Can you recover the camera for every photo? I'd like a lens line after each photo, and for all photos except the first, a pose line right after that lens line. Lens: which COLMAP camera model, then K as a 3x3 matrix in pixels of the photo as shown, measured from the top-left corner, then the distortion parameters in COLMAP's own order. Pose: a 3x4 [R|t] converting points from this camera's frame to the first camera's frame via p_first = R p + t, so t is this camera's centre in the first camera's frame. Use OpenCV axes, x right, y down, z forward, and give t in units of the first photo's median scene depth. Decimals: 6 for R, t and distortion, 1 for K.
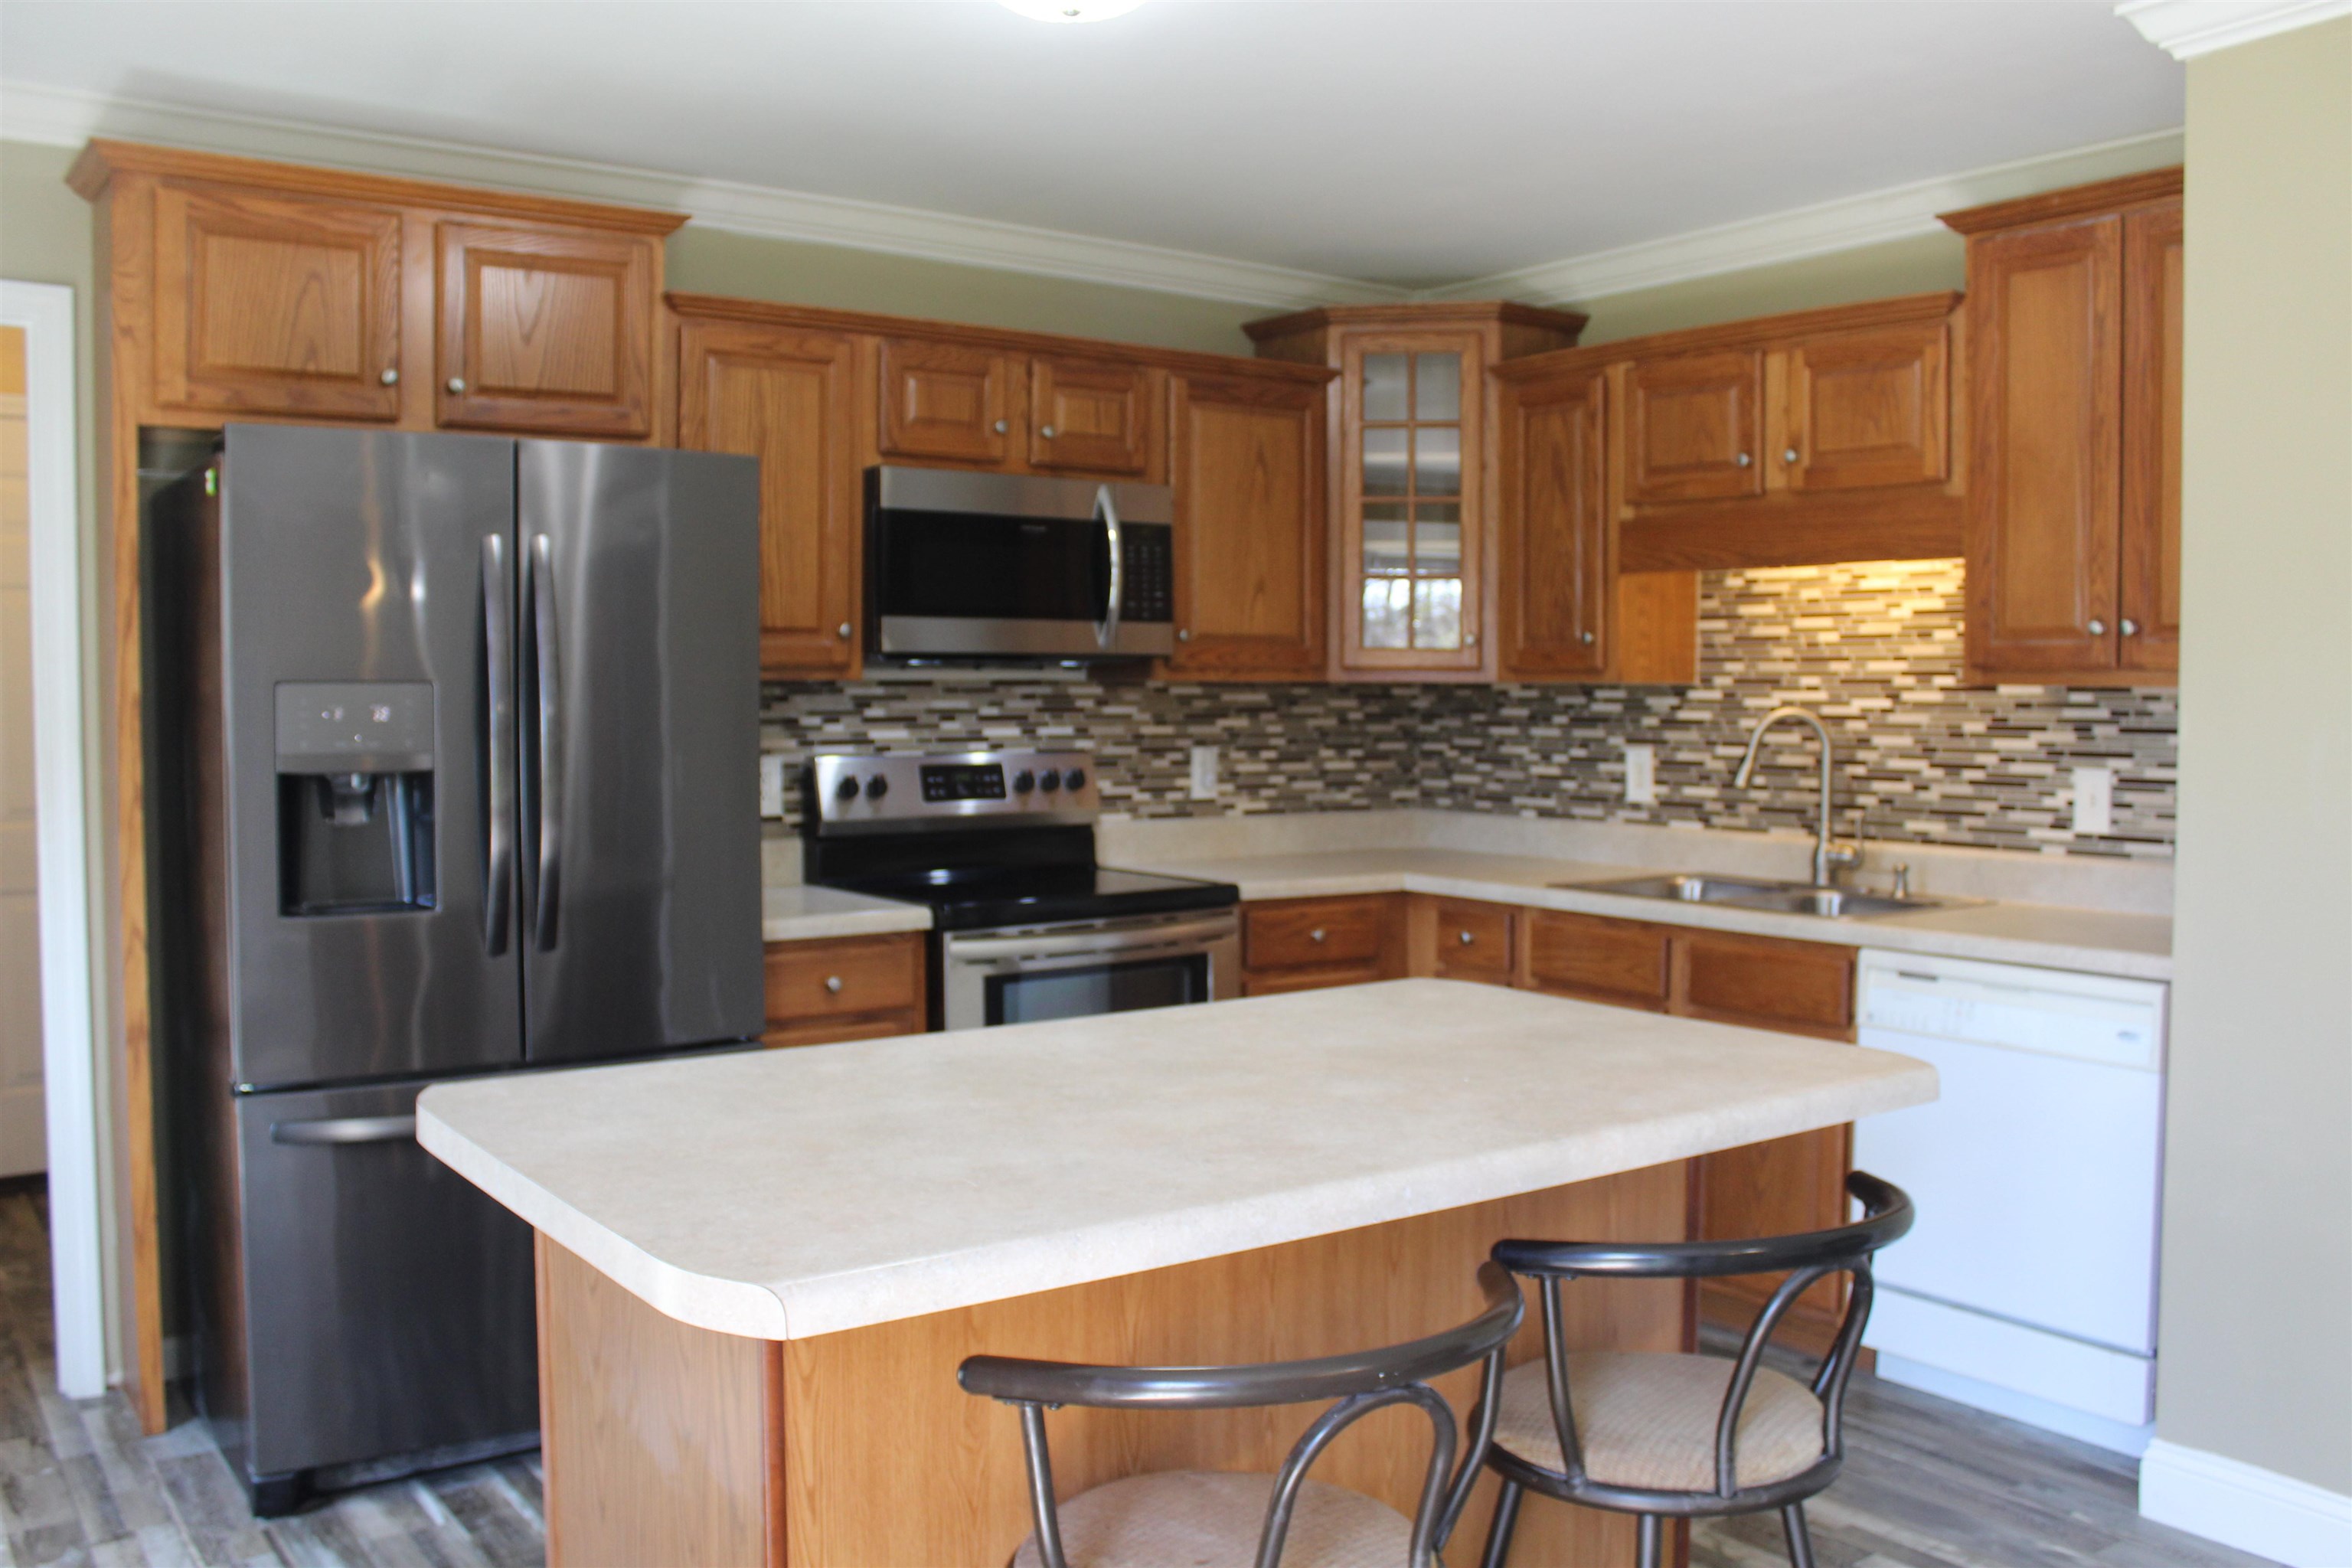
lens RADIAL K [[1994.3, 0, 1176.0], [0, 1994.3, 784.0], [0, 0, 1]] dist [-0.167312, 0.167872]
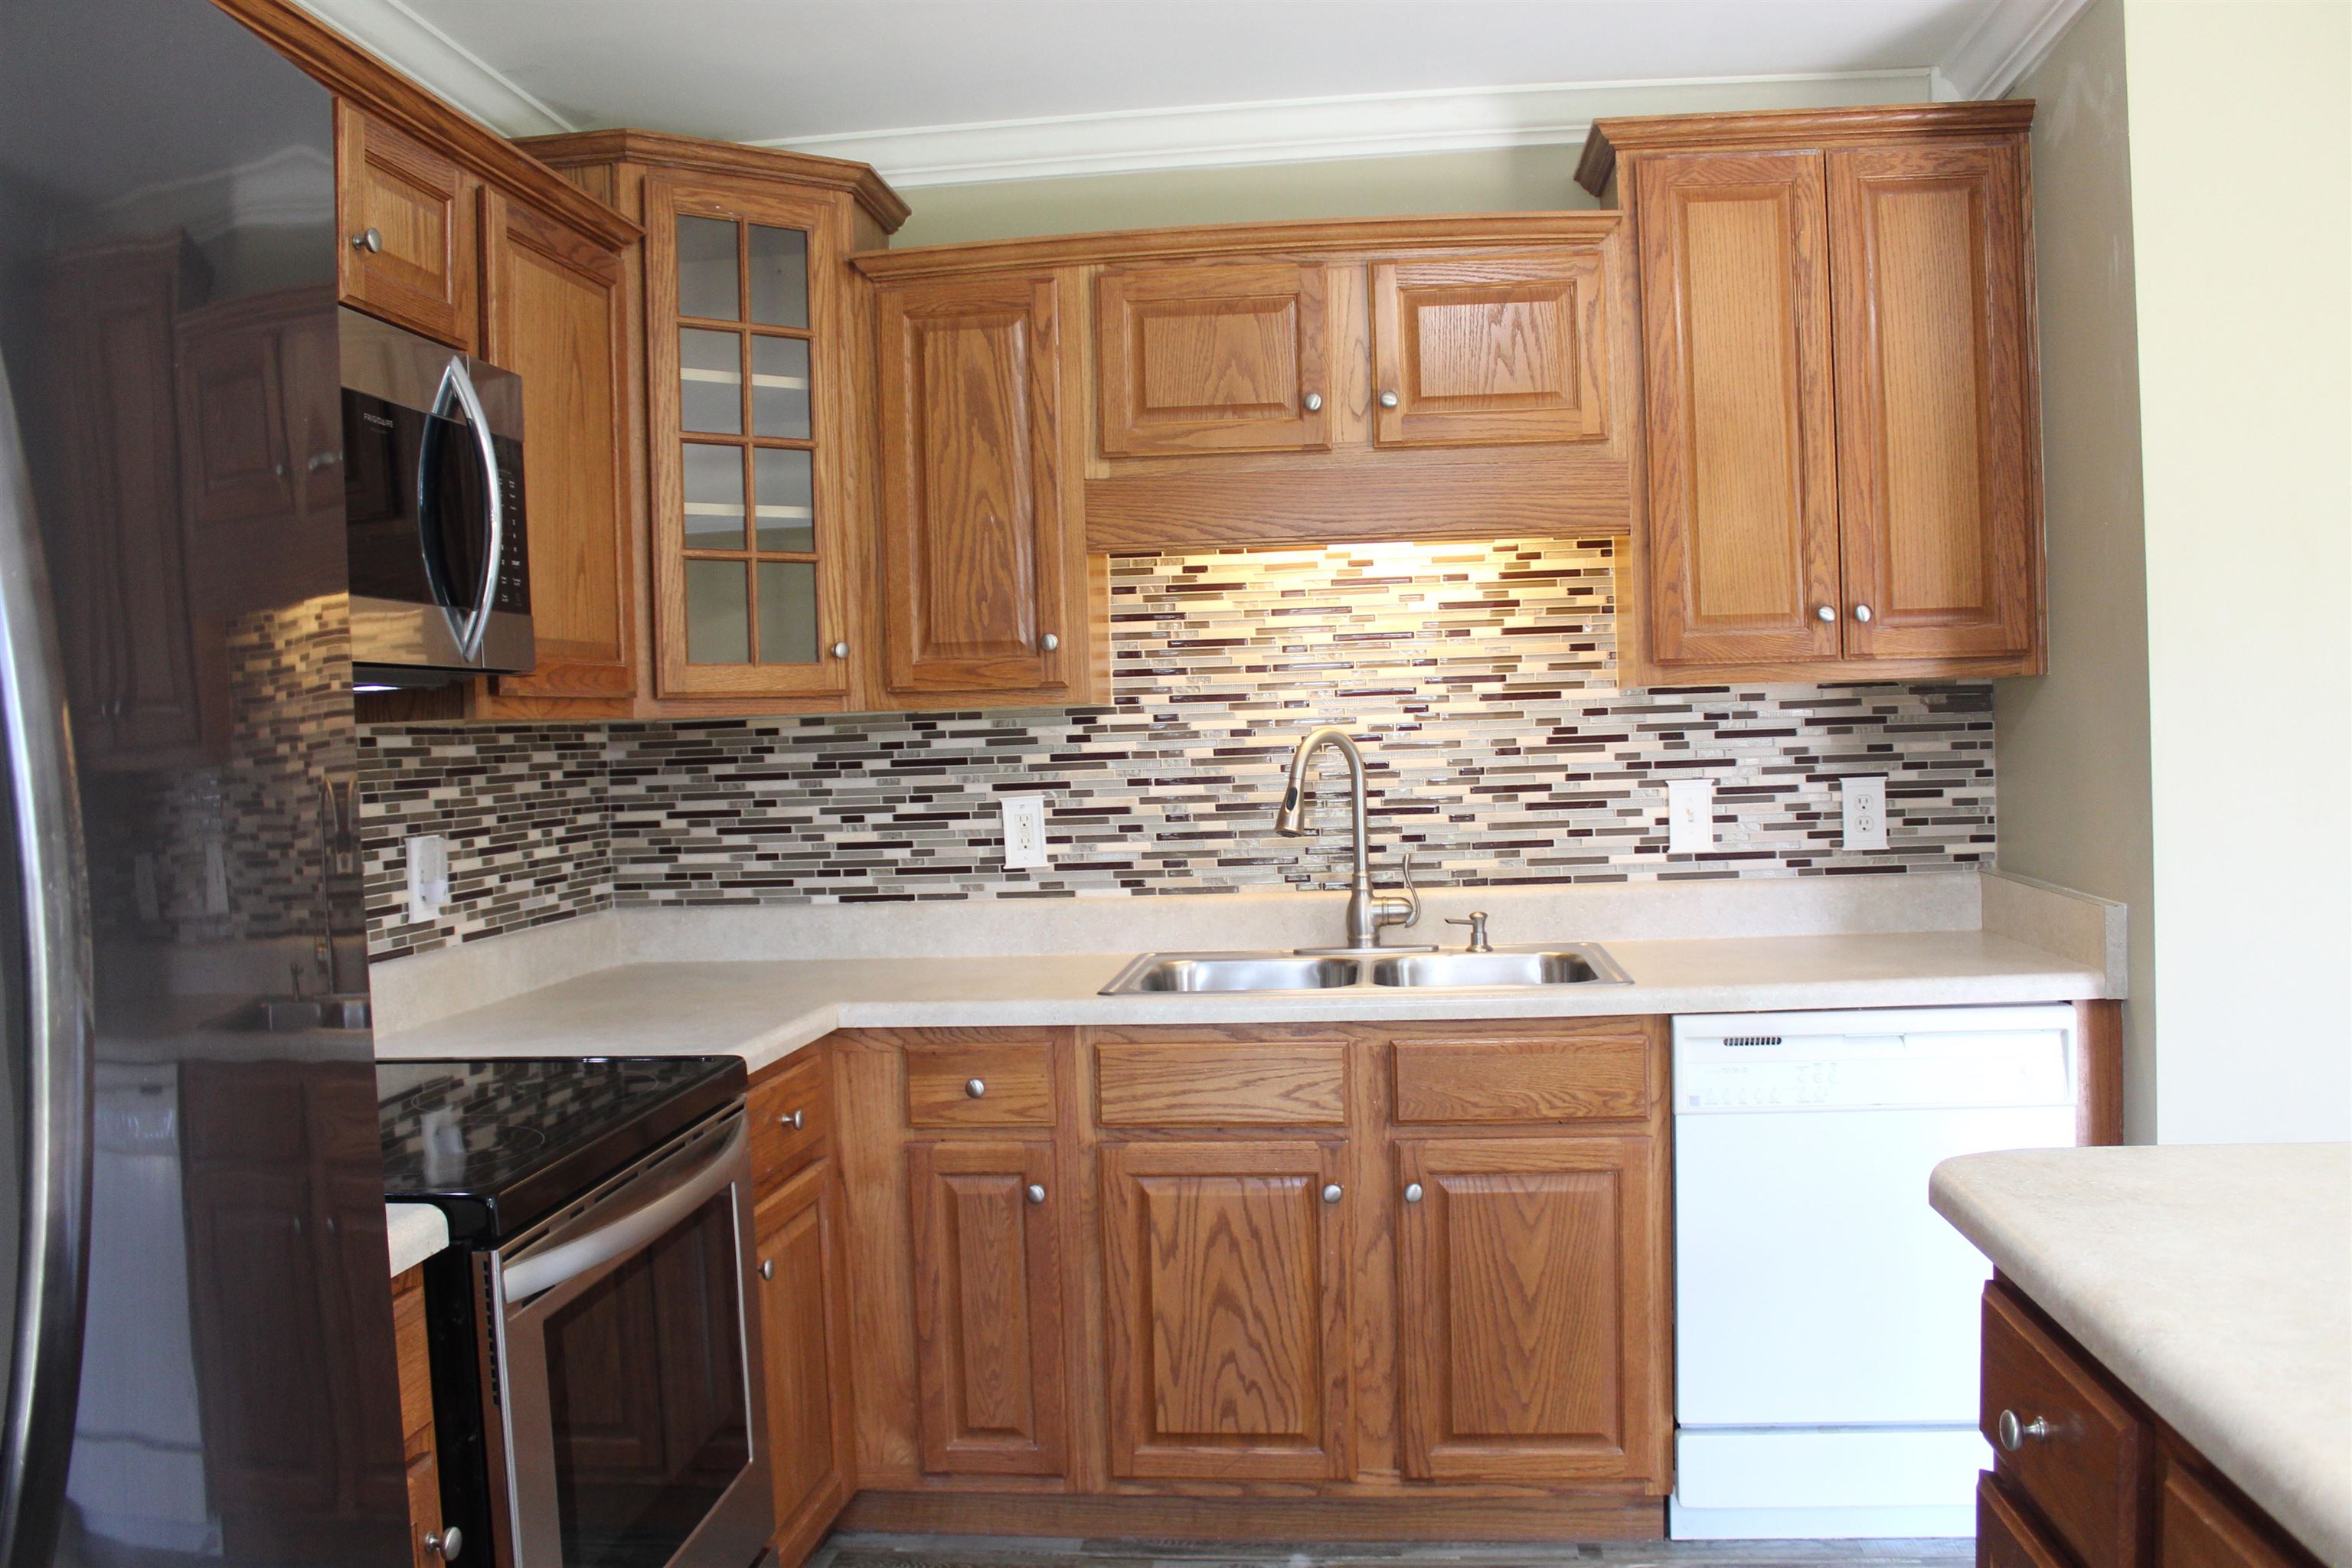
lens RADIAL K [[1955.9, 0, 1176.0], [0, 1955.9, 784.0], [0, 0, 1]] dist [-0.172818, 0.161529]
pose [[0.669518, -0.048010, 0.741243, -0.283855], [0.072469, 0.997370, -0.000858, -0.018752], [-0.739252, 0.054292, 0.671237, 0.492271]]
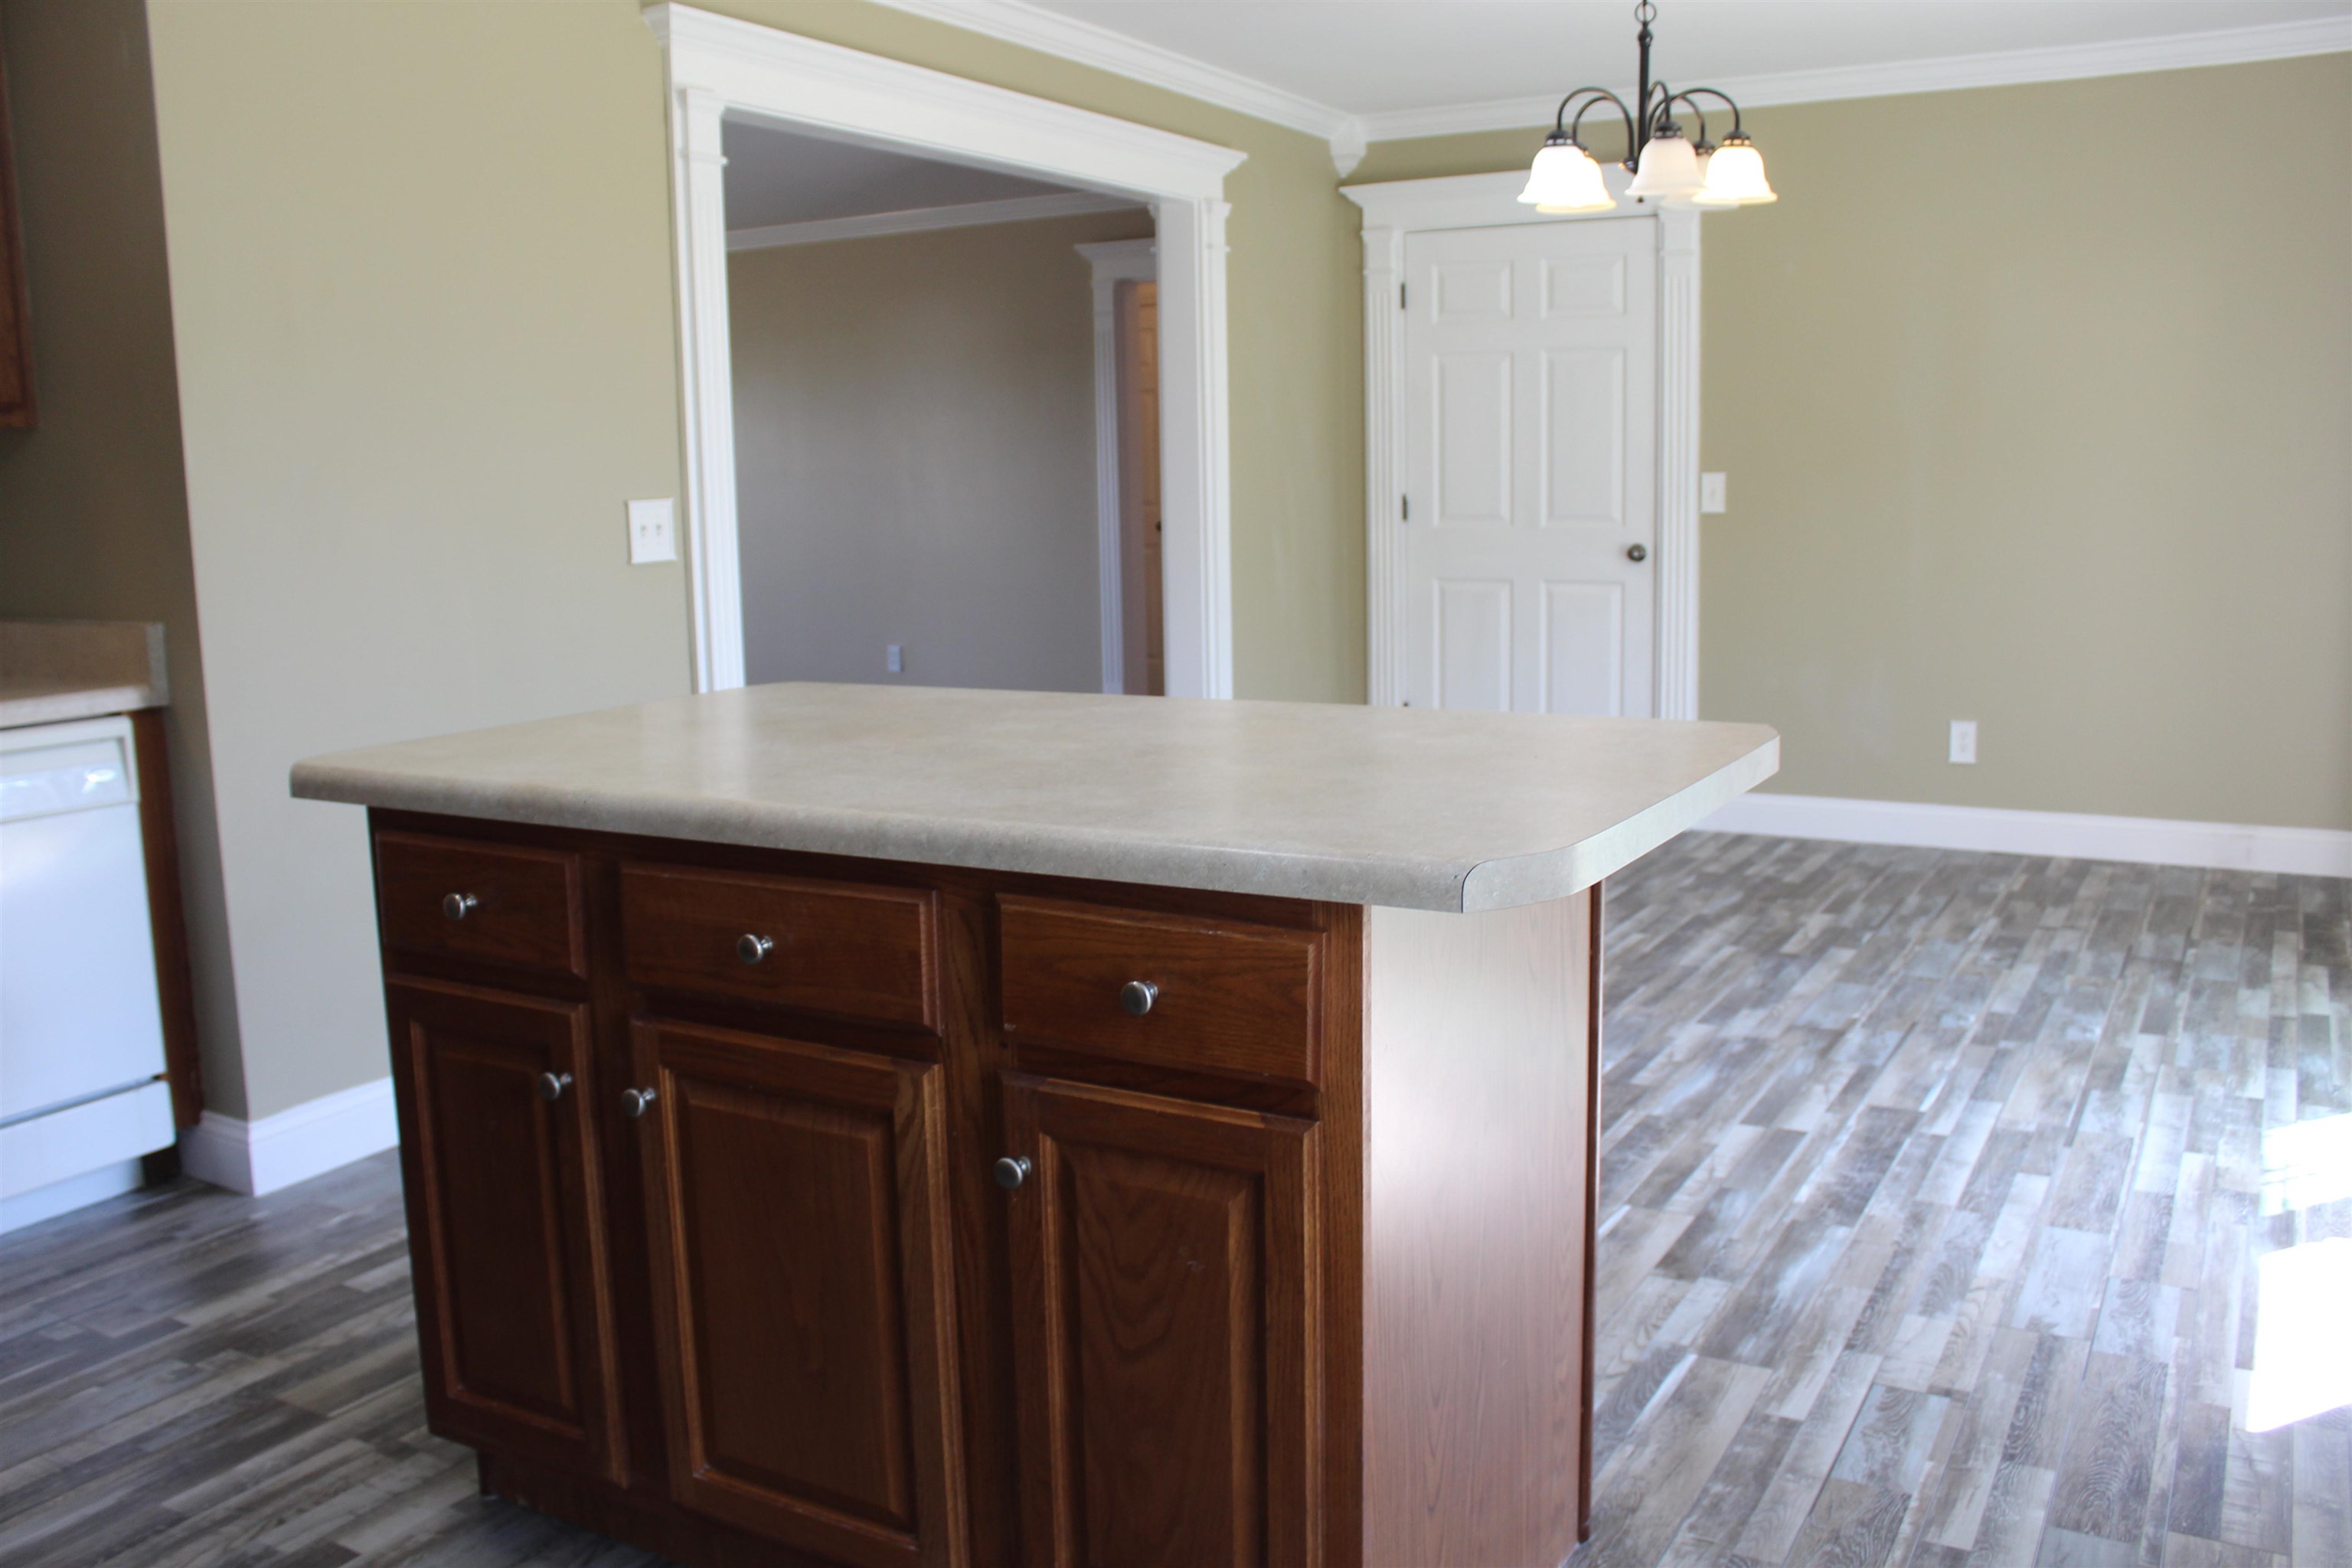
lens RADIAL K [[1994.3, 0, 1176.0], [0, 1994.3, 784.0], [0, 0, 1]] dist [-0.167312, 0.167872]
pose [[-0.411444, -0.133449, 0.901612, -0.438867], [0.066201, 0.982235, 0.175592, -0.001376], [-0.909028, 0.131934, -0.395300, 0.621908]]
